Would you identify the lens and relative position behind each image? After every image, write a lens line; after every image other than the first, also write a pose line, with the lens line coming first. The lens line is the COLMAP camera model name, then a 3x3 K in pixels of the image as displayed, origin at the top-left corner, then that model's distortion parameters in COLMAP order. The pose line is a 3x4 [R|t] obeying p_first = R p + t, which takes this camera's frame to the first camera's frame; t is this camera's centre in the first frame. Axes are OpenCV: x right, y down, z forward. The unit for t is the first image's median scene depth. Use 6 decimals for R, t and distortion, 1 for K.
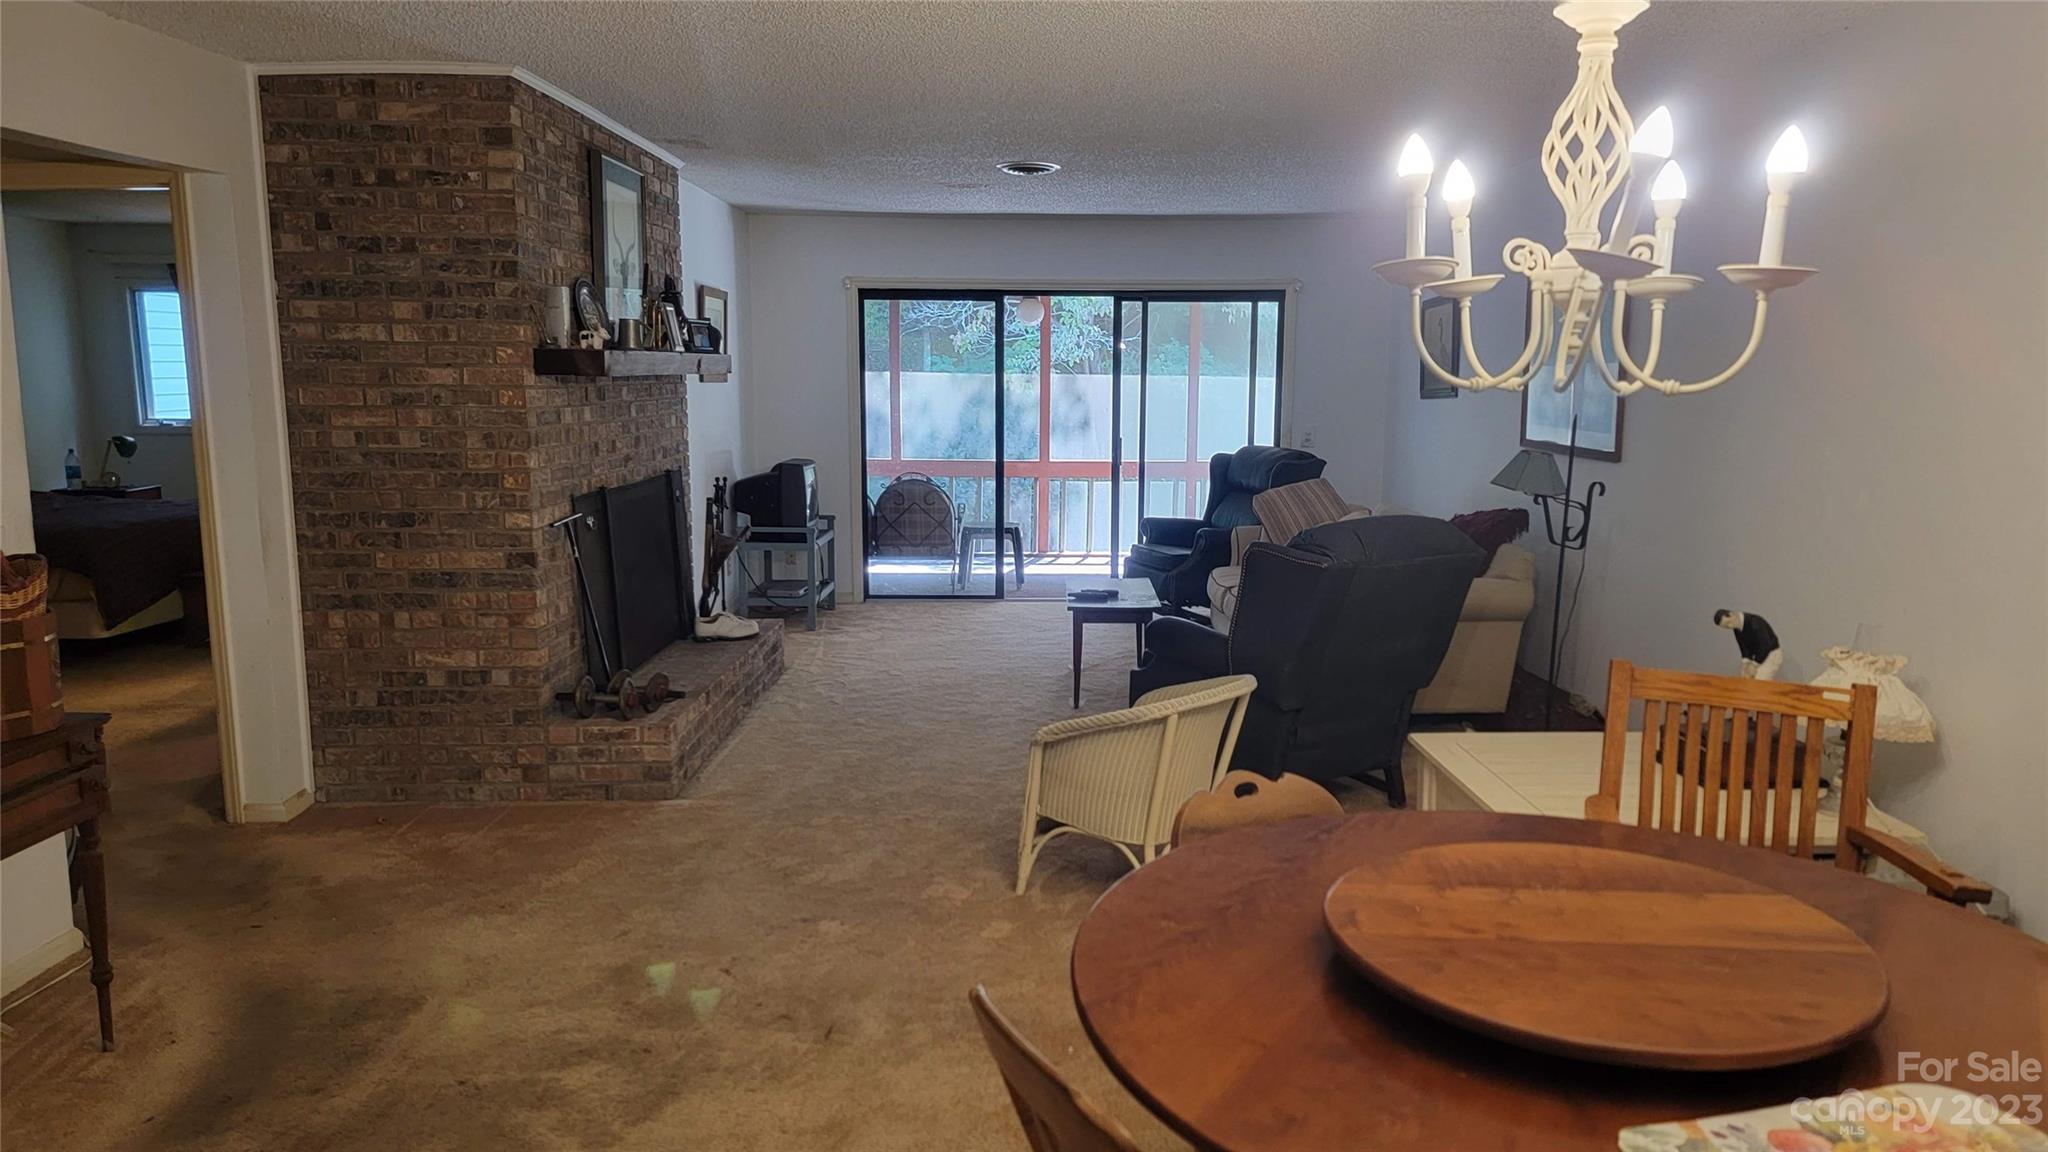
lens RADIAL K [[1409.9, 0, 1066.3], [0, 1409.9, 593.8], [0, 0, 1]] dist [0.081966, -0.065228]
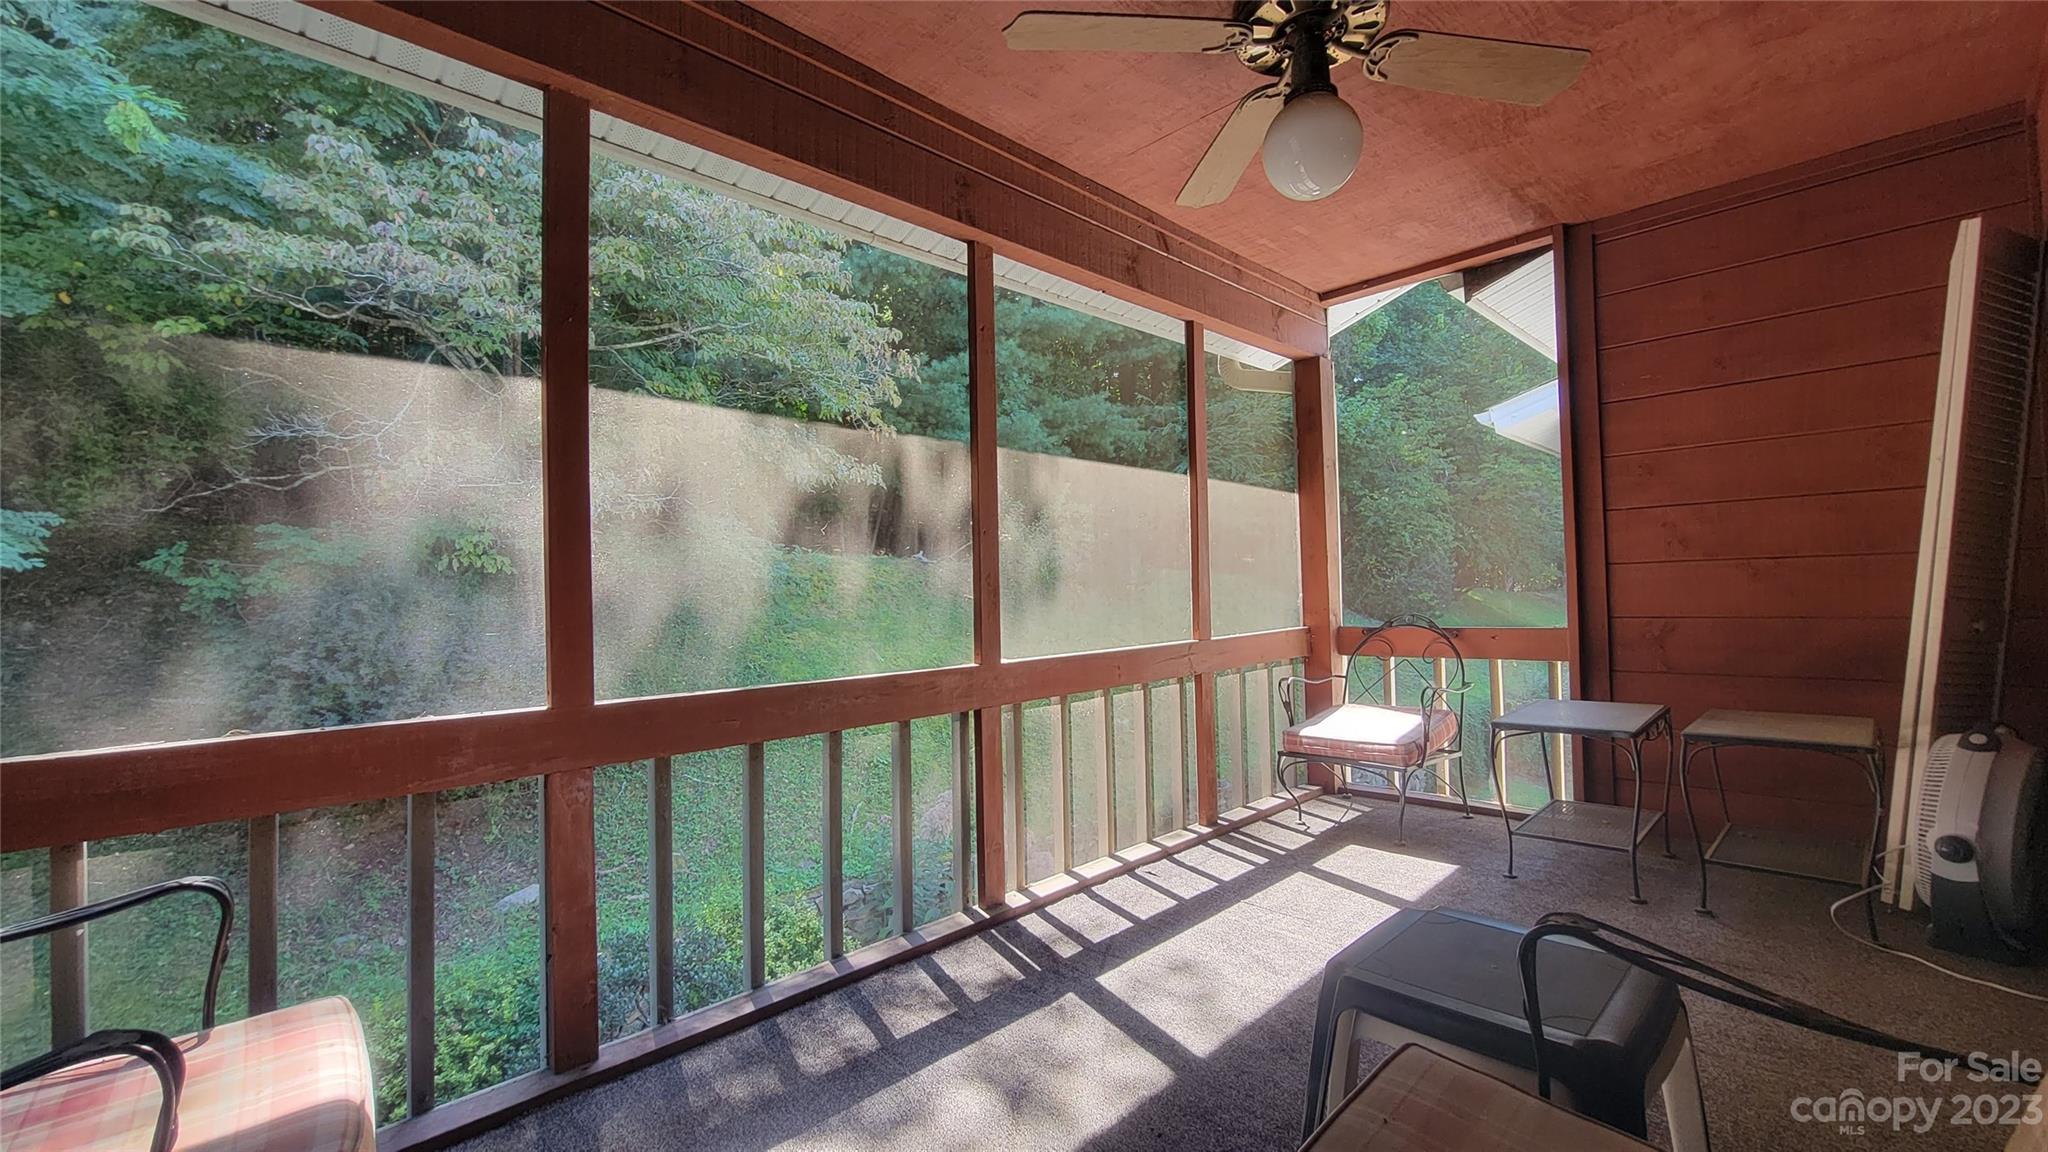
lens RADIAL K [[841.1, 0, 1029.6], [0, 841.1, 568.4], [0, 0, 1]] dist [0.001577, 0.000171]
pose [[0.718960, -0.006930, 0.695016, -0.393155], [0.143065, 0.980014, -0.138222, -0.203202], [-0.680168, 0.198808, 0.705583, 1.928404]]
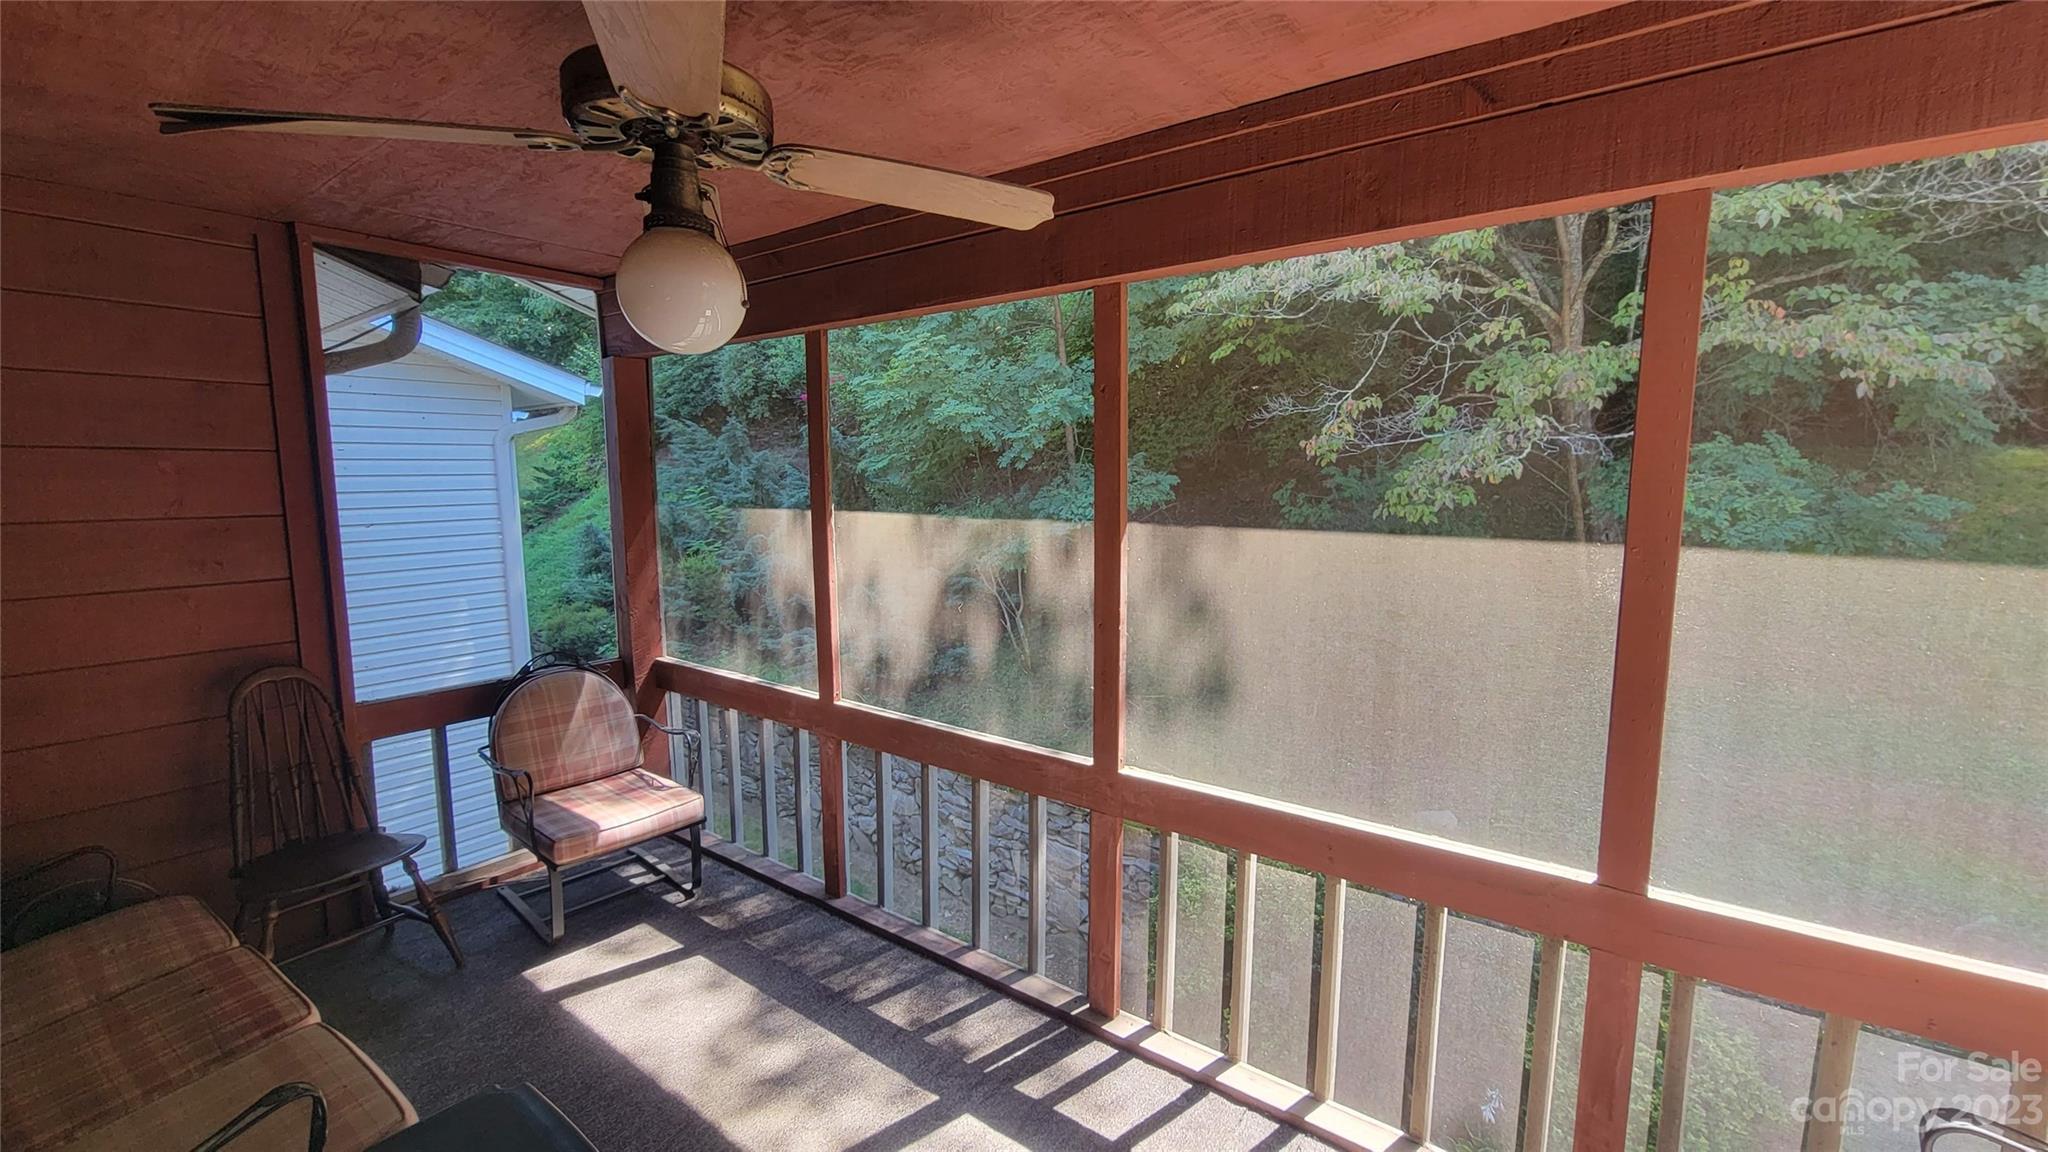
lens RADIAL K [[841.1, 0, 1023.3], [0, 841.1, 580.5], [0, 0, 1]] dist [0.001577, 0.000171]
pose [[0.795383, 0.070124, -0.602037, 0.212470], [-0.087628, 0.996153, 0.000259, -0.326606], [0.599739, 0.052549, 0.798468, 1.915532]]
